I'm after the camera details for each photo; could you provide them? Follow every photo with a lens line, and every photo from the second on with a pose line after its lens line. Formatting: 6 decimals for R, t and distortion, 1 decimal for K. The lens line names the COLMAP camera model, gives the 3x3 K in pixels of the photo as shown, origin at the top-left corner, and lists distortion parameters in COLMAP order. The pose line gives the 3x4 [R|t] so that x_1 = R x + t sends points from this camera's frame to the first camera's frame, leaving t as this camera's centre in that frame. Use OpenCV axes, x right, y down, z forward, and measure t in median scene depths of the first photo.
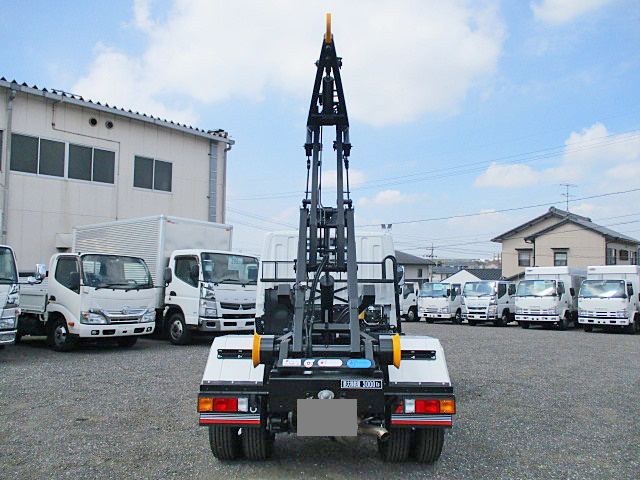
lens RADIAL K [[536.7, 0, 326.2], [0, 536.7, 239.0], [0, 0, 1]] dist [-0.025297, 0.006551]
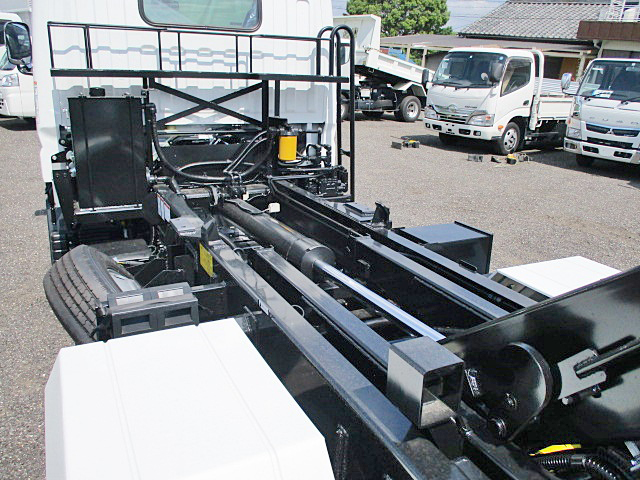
lens RADIAL K [[536.7, 0, 326.2], [0, 536.7, 239.0], [0, 0, 1]] dist [-0.025297, 0.006551]
pose [[0.889251, -0.113142, 0.443206, -0.137322], [-0.087795, 0.908694, 0.408125, 0.010615], [-0.448915, -0.401837, 0.798124, 0.582527]]
